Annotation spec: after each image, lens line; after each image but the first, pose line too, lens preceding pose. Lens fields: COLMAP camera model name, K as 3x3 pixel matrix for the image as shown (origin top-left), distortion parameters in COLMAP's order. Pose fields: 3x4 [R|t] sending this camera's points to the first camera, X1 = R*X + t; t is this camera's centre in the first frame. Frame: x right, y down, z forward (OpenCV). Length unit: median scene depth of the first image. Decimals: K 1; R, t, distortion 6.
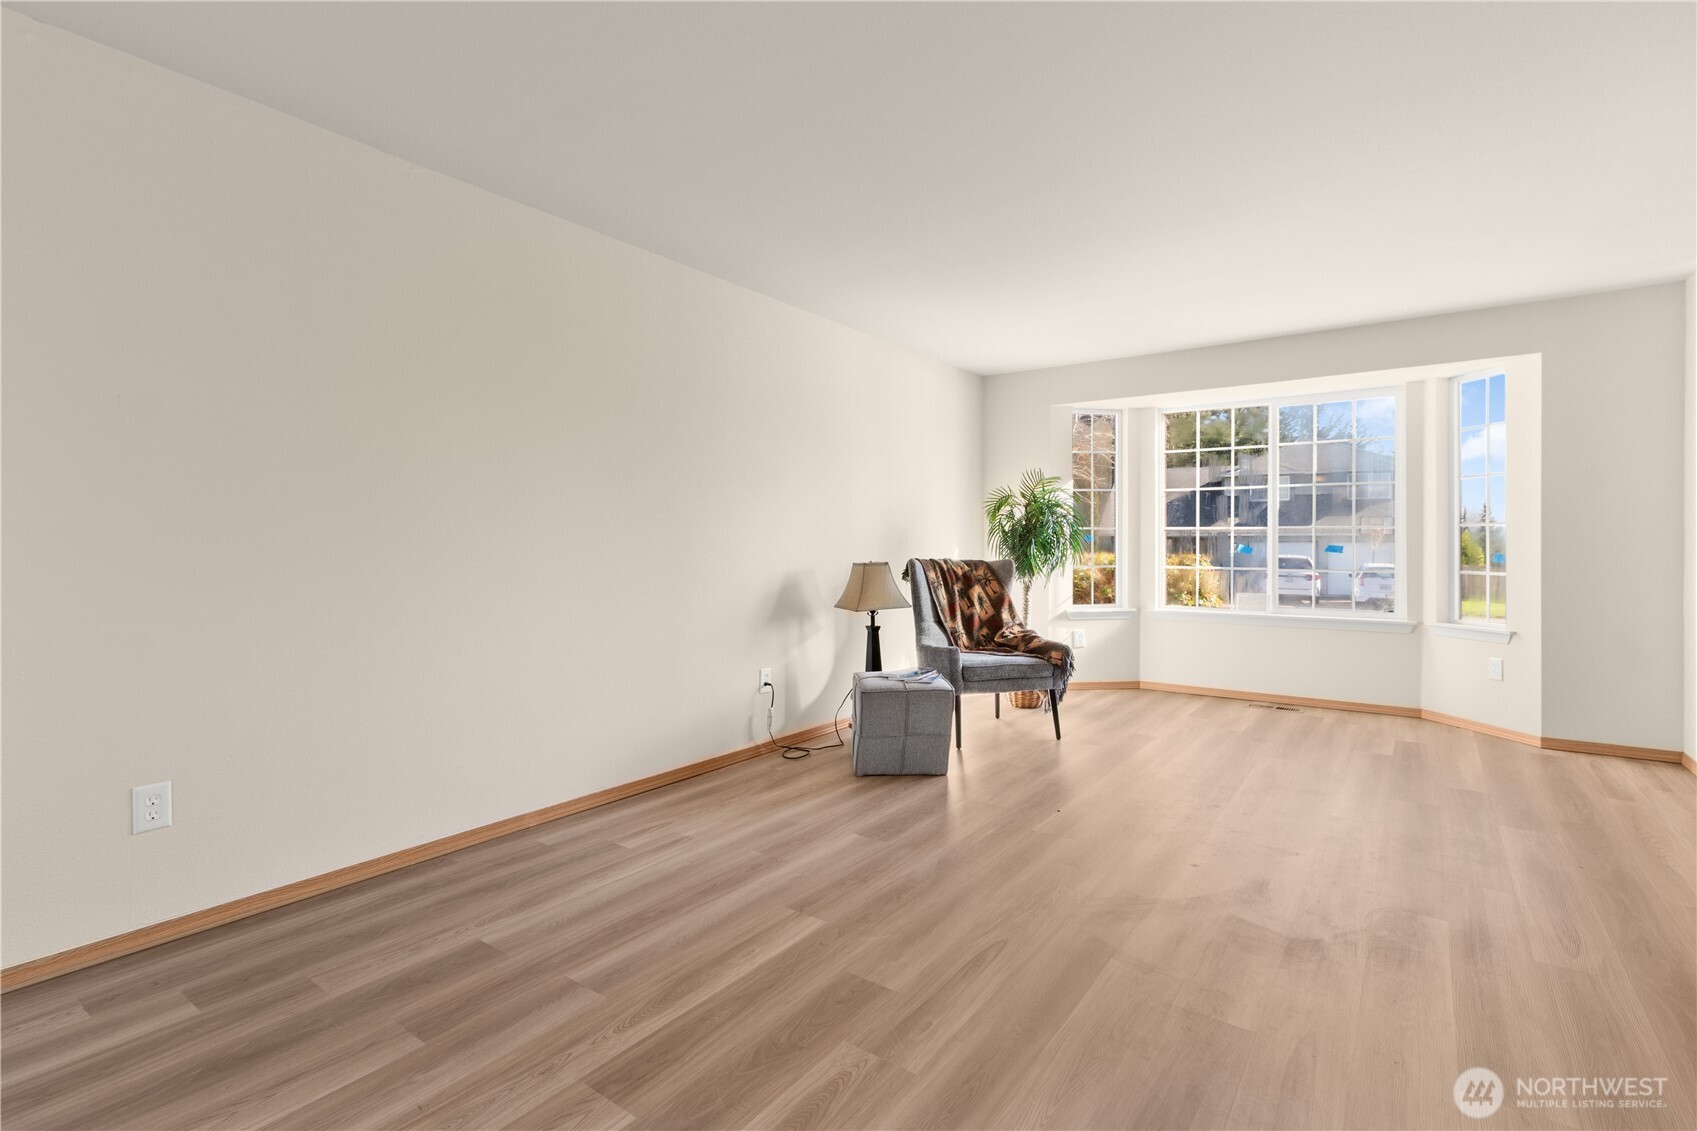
lens RADIAL K [[810.0, 0, 839.8], [0, 810.0, 536.0], [0, 0, 1]] dist [0.001669, 0.000544]
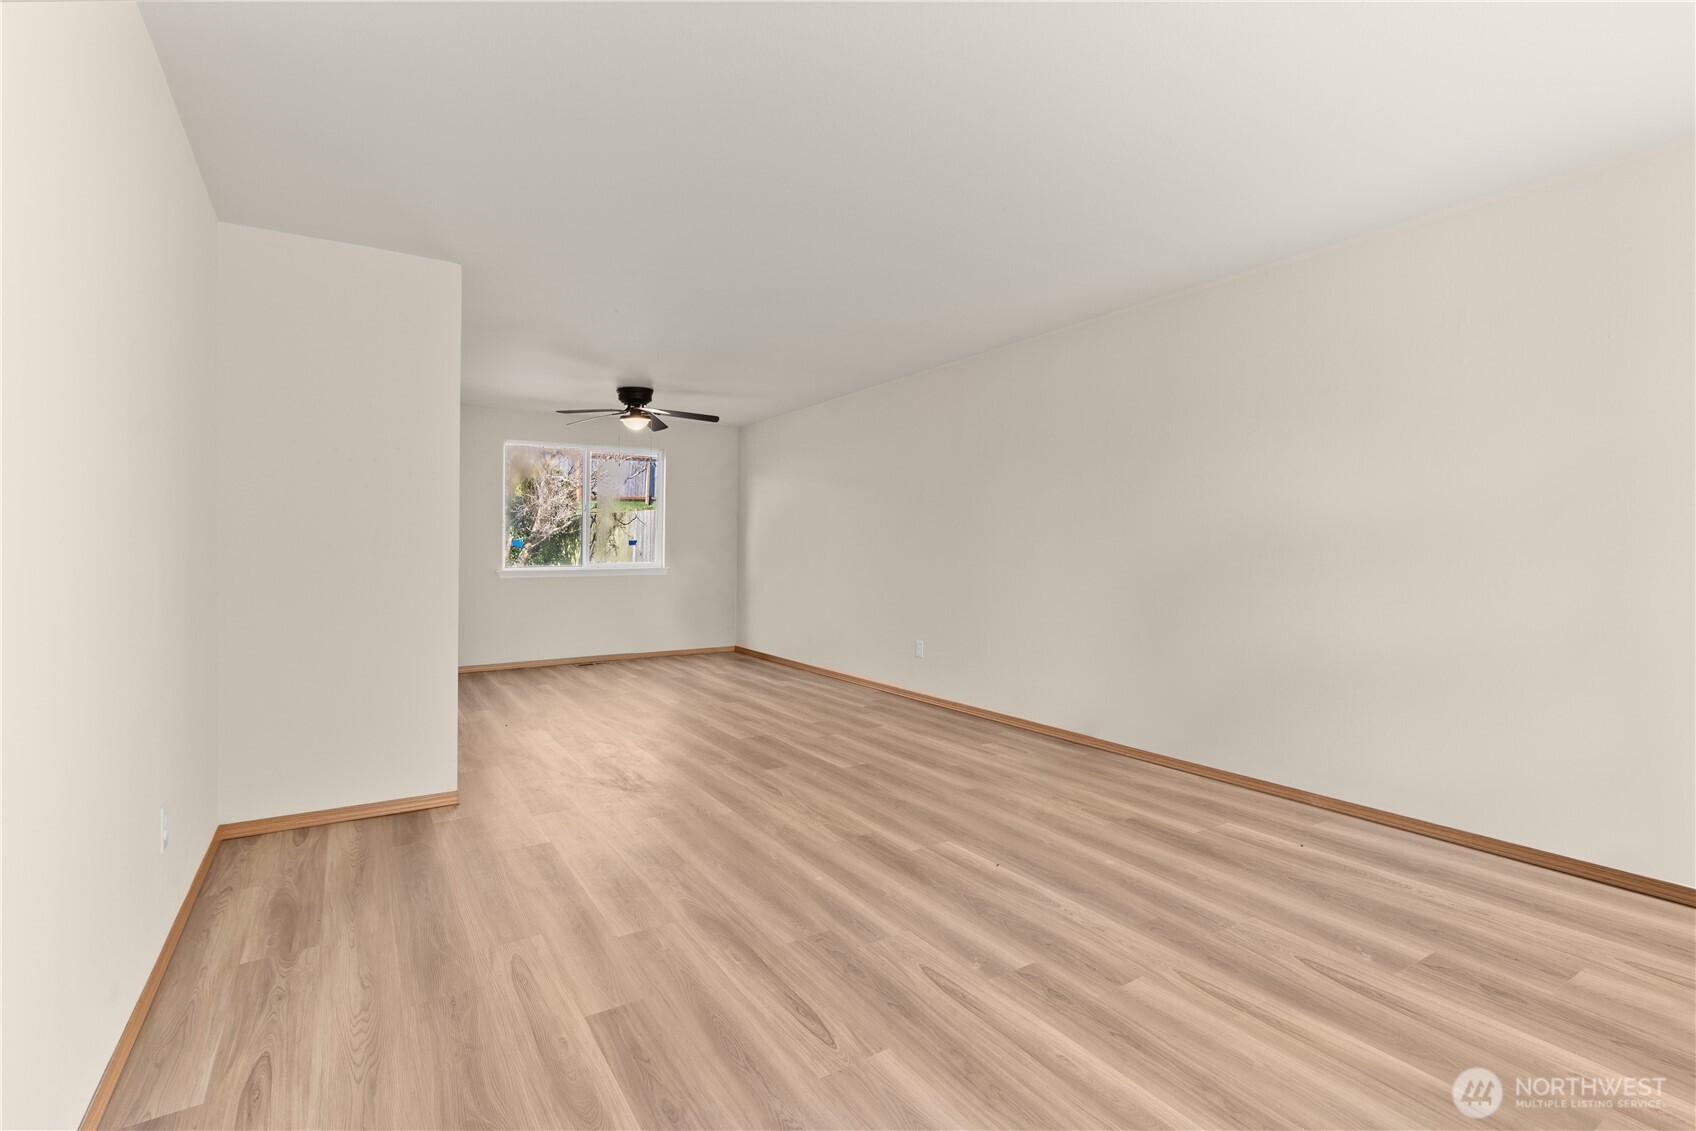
lens RADIAL K [[809.5, 0, 839.3], [0, 809.5, 536.0], [0, 0, 1]] dist [0.001669, 0.000544]
pose [[-0.388497, -0.015776, -0.921315, 1.500371], [0.008447, 0.999750, -0.020681, 0.014282], [0.921411, -0.015817, -0.388267, 1.578270]]
